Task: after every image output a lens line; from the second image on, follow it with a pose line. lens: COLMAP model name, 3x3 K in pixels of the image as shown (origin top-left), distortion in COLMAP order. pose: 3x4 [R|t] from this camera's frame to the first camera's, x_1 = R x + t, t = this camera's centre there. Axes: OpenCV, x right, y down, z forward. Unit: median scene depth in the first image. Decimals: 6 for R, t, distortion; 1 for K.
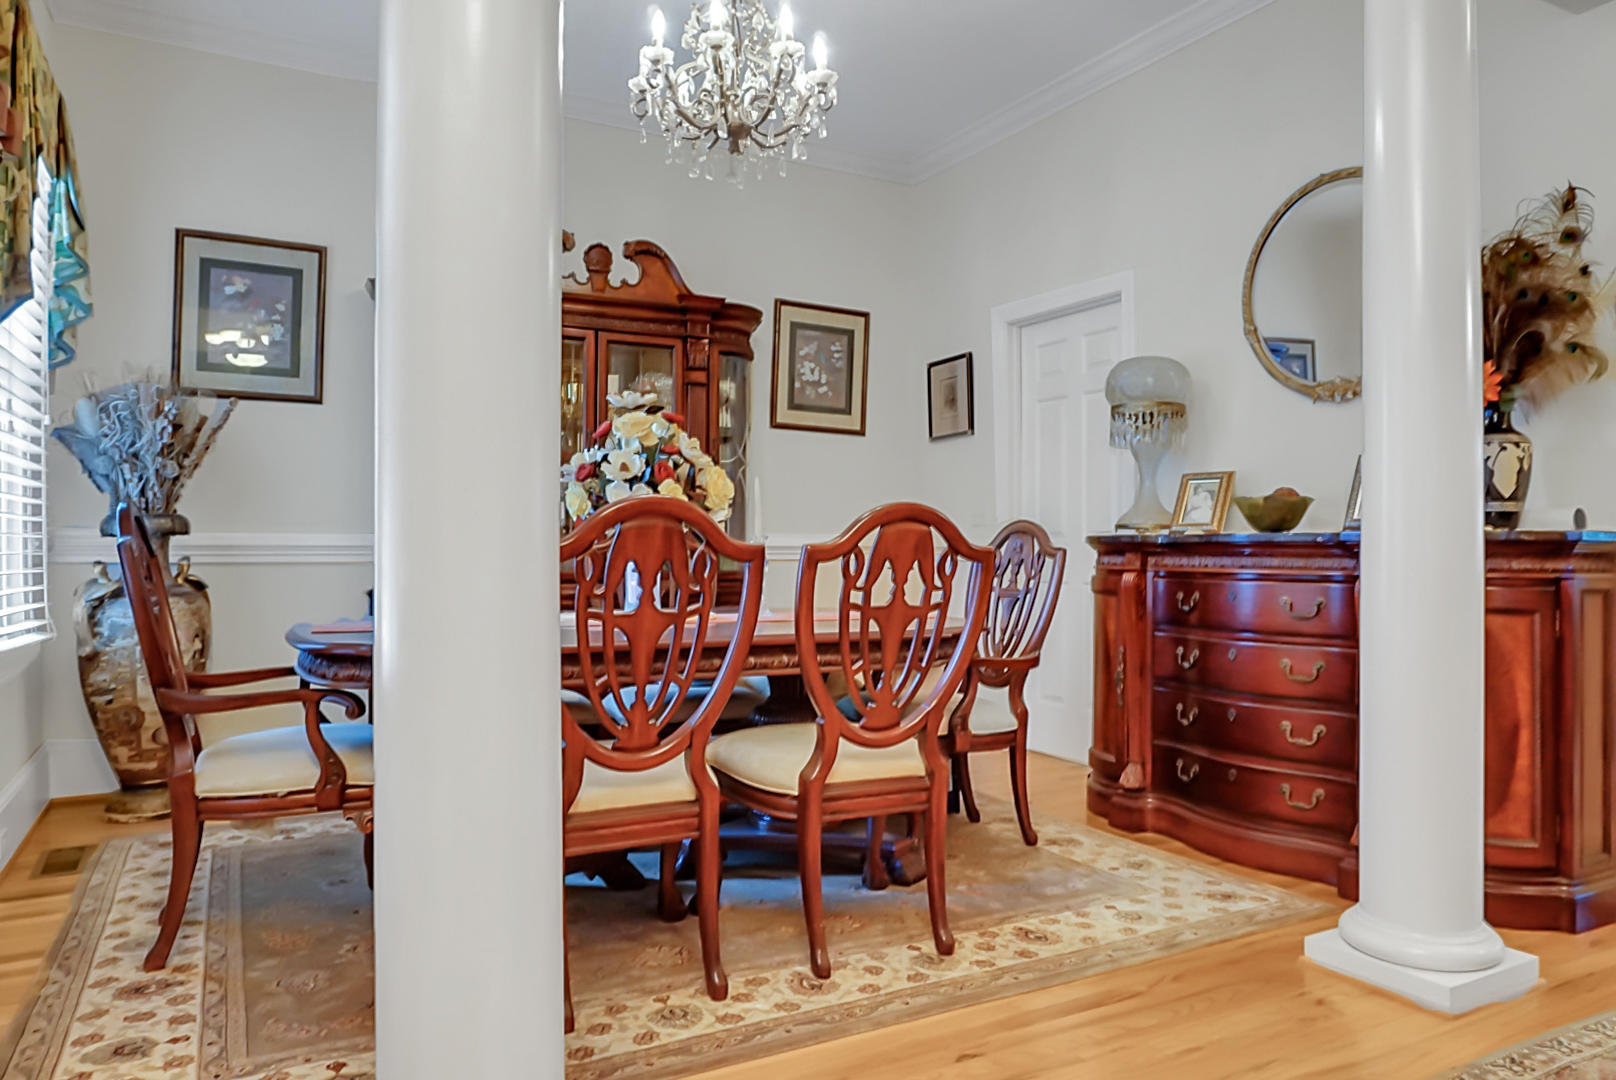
lens RADIAL K [[1106.3, 0, 812.6], [0, 1106.3, 536.0], [0, 0, 1]] dist [-0.001593, 0.020156]
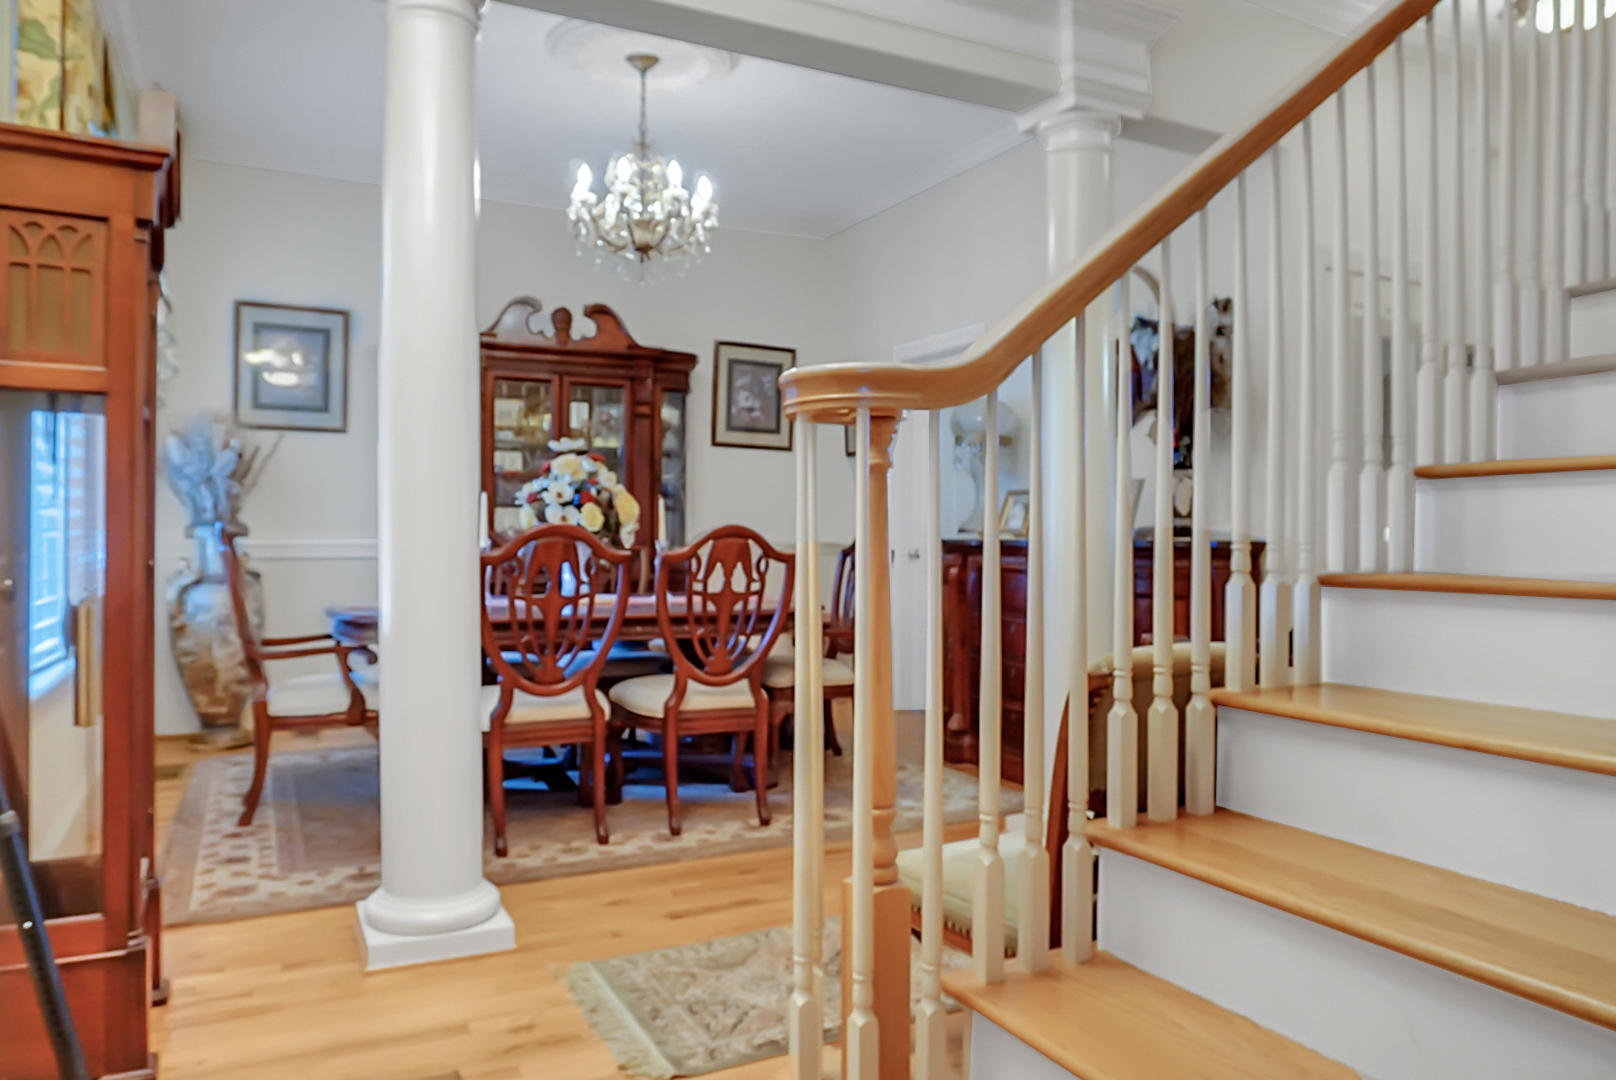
lens RADIAL K [[1106.3, 0, 807.9], [0, 1106.3, 541.8], [0, 0, 1]] dist [-0.001593, 0.020156]
pose [[0.999762, 0.001365, -0.021786, 0.177824], [-0.000974, 0.999839, 0.017935, -0.026883], [0.021806, -0.017910, 0.999602, -0.408530]]
